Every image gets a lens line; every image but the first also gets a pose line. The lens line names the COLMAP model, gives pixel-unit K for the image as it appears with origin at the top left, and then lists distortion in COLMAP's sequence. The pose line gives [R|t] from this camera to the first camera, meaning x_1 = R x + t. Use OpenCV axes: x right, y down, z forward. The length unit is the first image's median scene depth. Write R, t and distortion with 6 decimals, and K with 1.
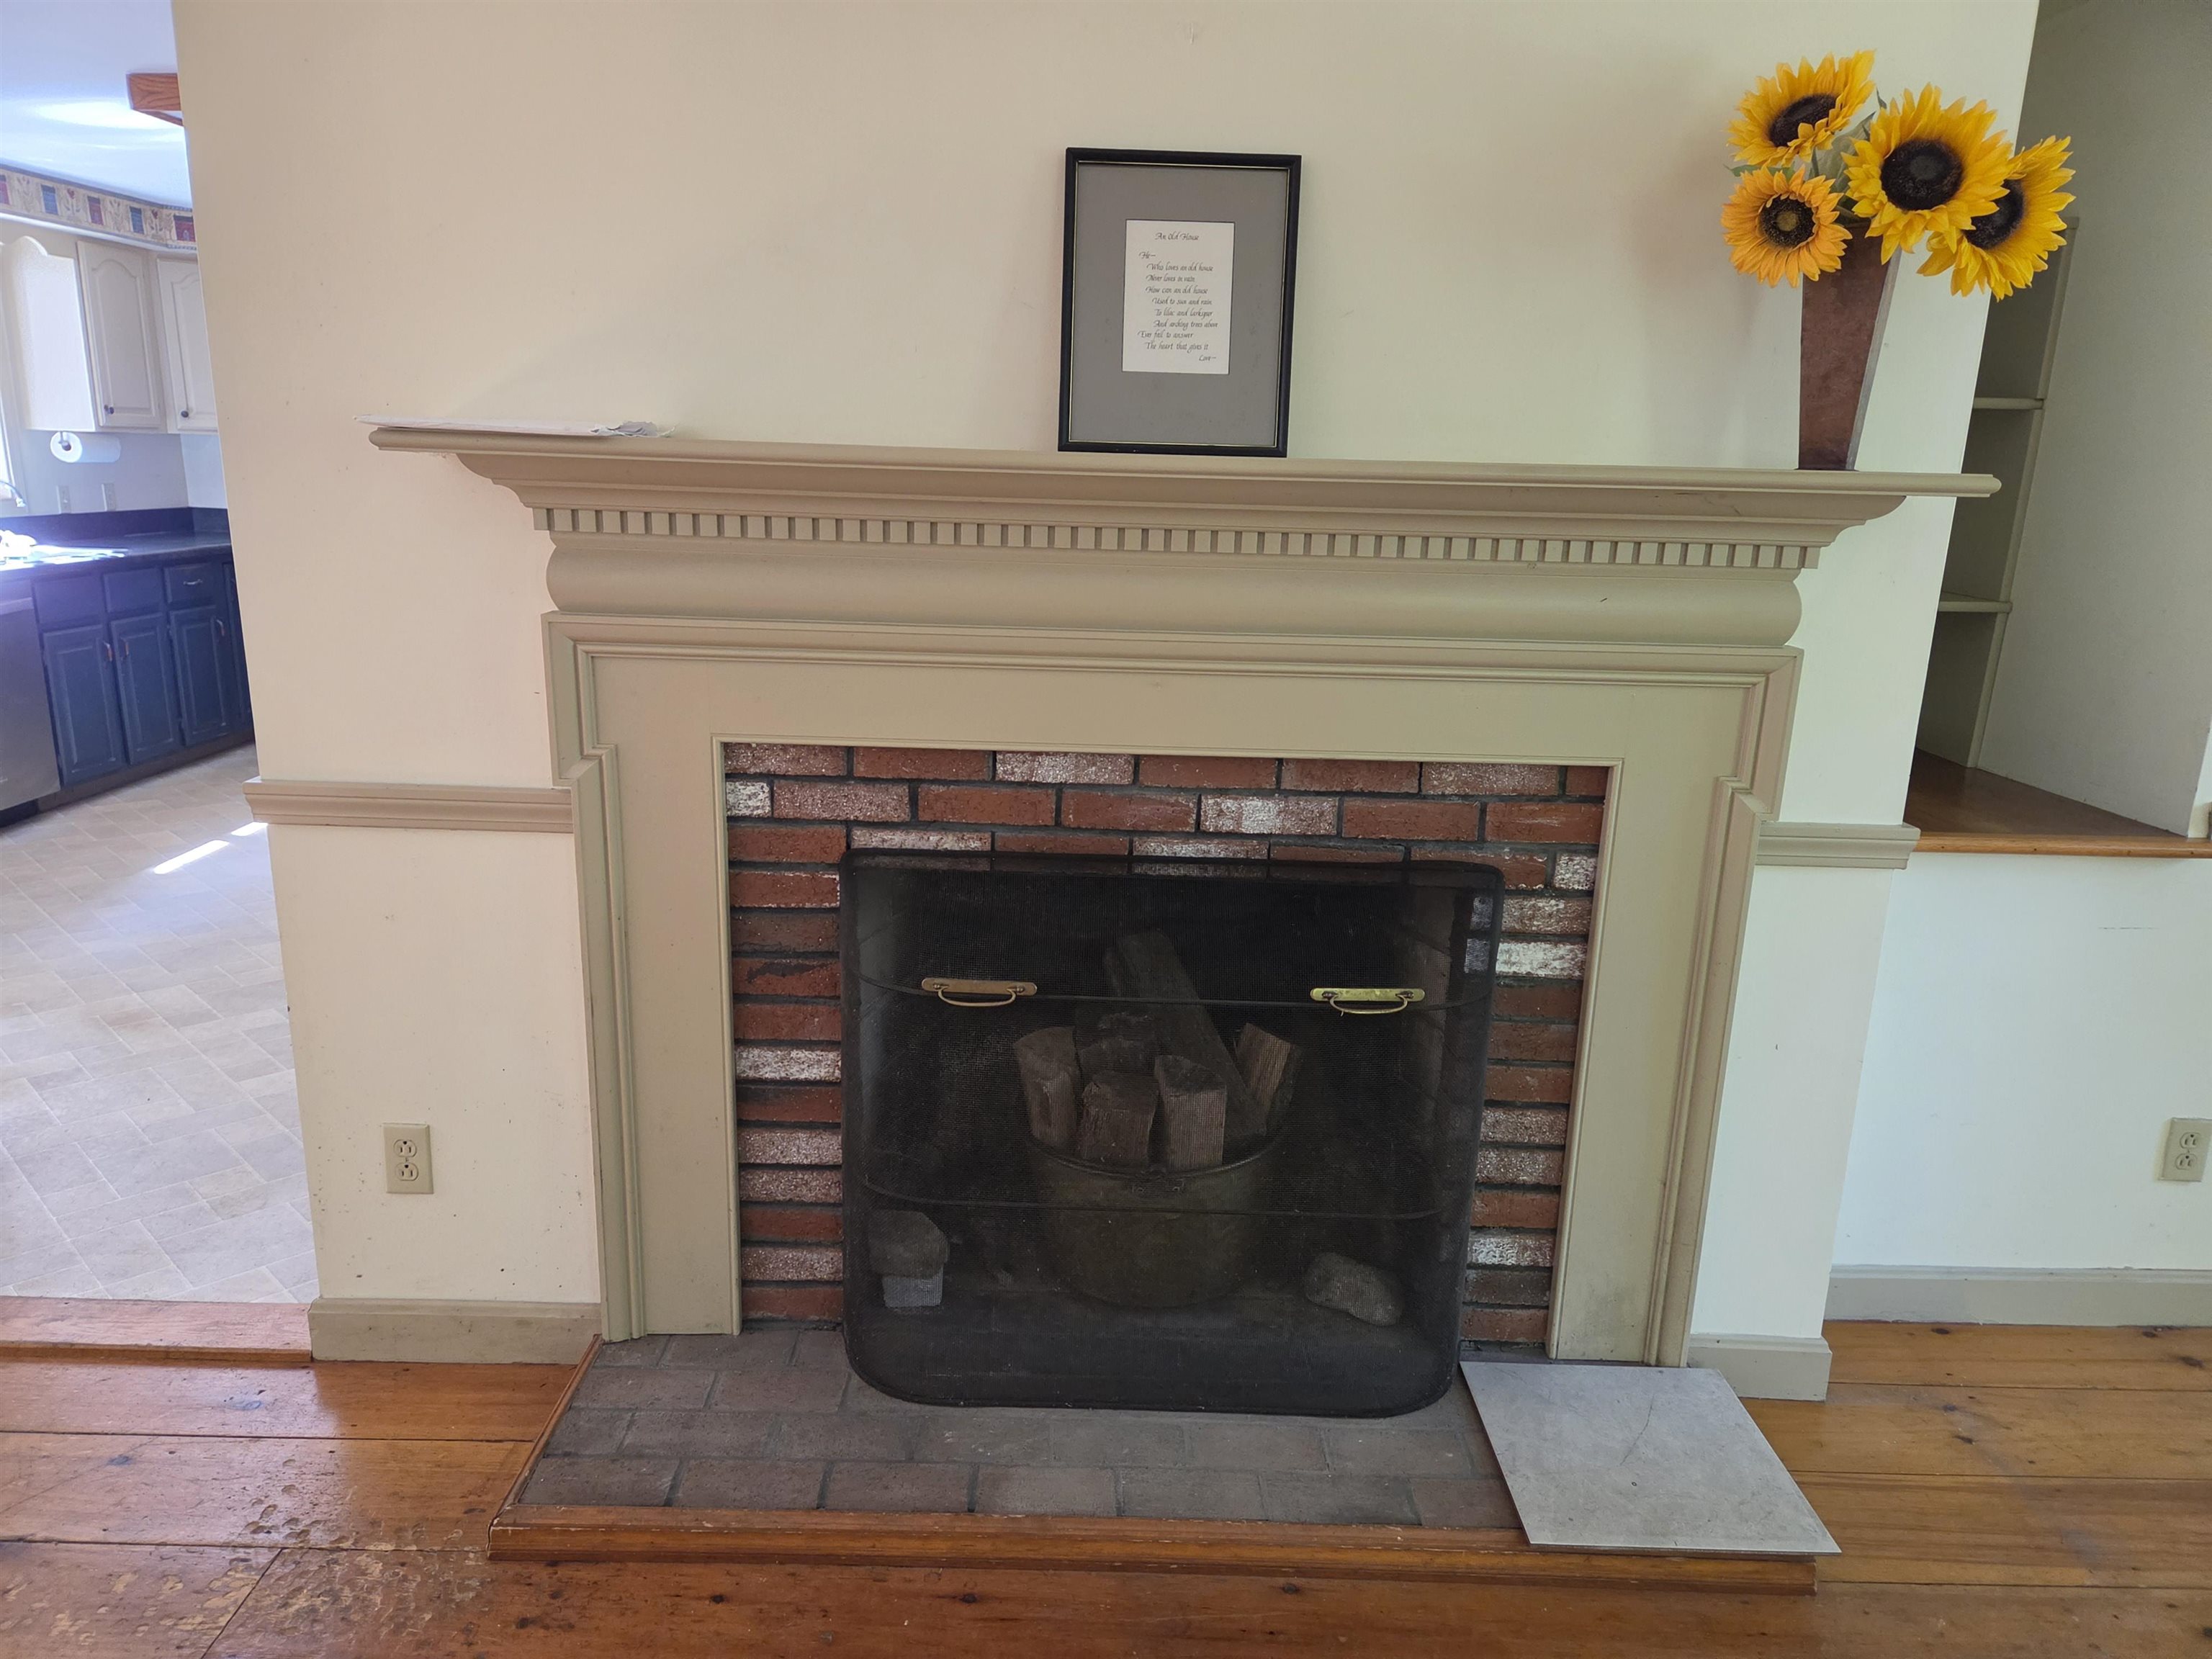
lens RADIAL K [[1488.3, 0, 1103.9], [0, 1488.3, 819.1], [0, 0, 1]] dist [0.048110, -0.006953]
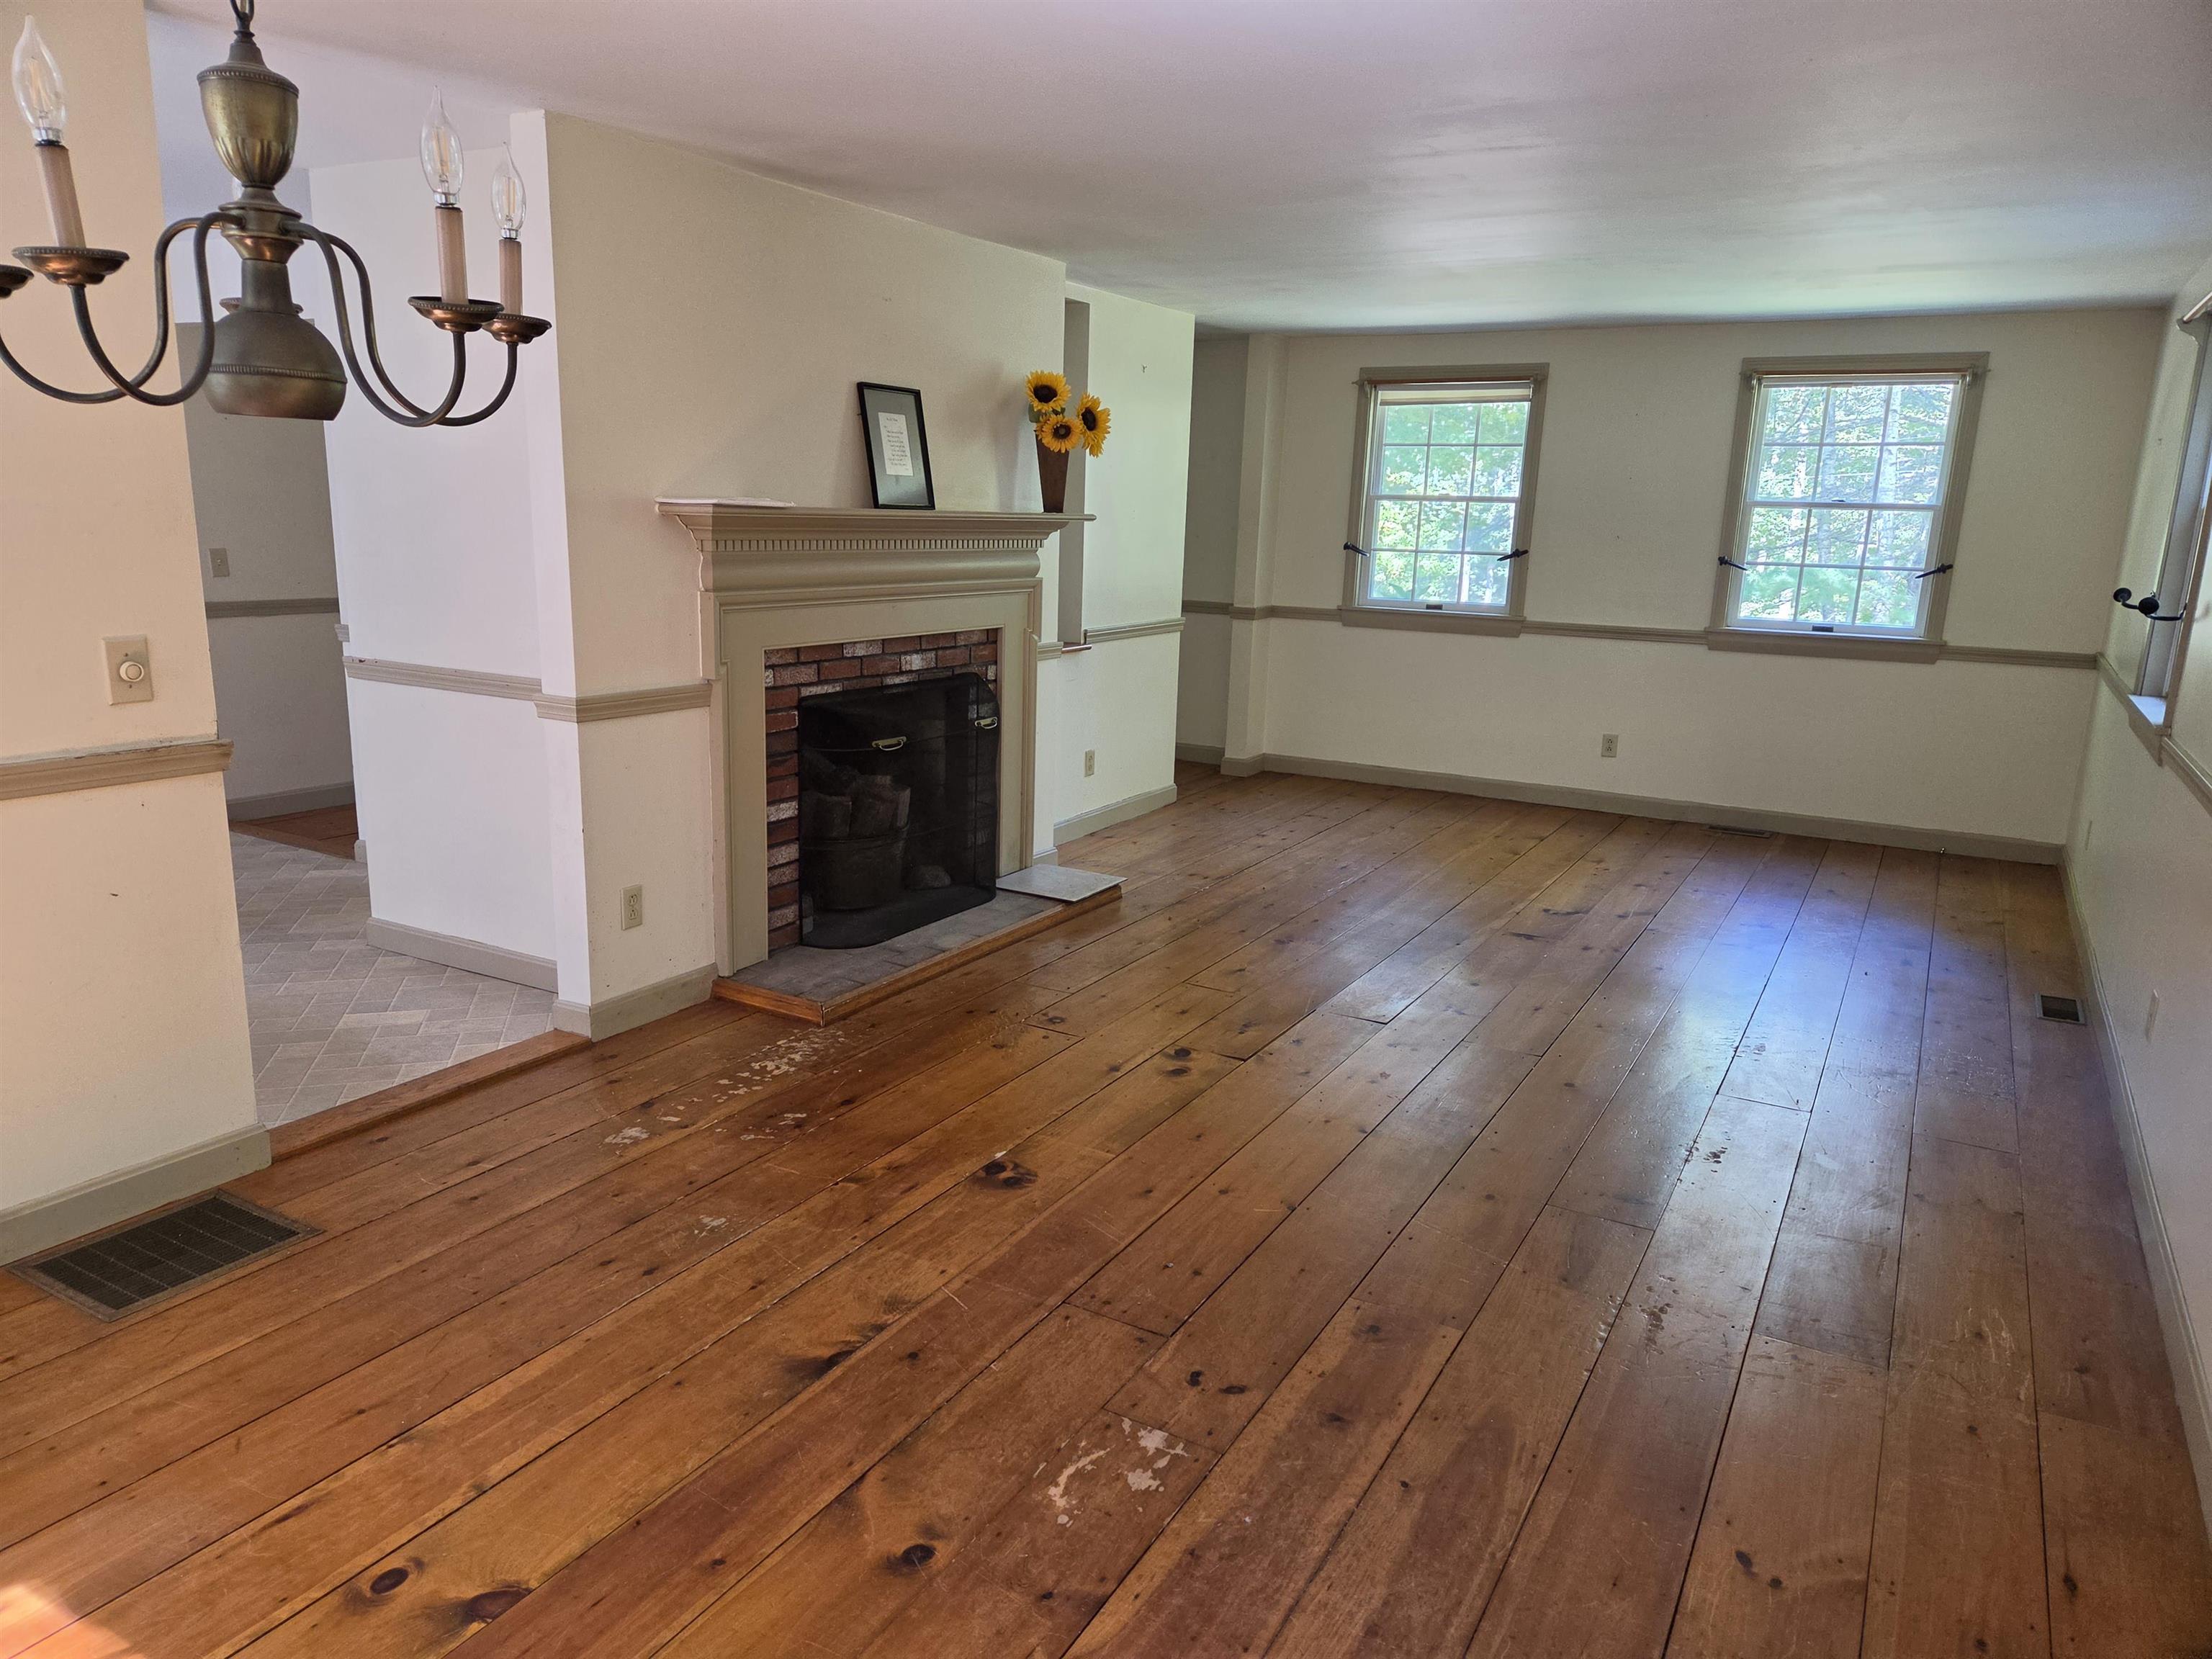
lens RADIAL K [[1488.3, 0, 1103.3], [0, 1488.3, 829.4], [0, 0, 1]] dist [0.048110, -0.006953]
pose [[0.496715, -0.197381, 0.845171, -1.776882], [0.190786, 0.974810, 0.115530, 0.039809], [-0.846685, 0.103861, 0.521860, -0.437335]]
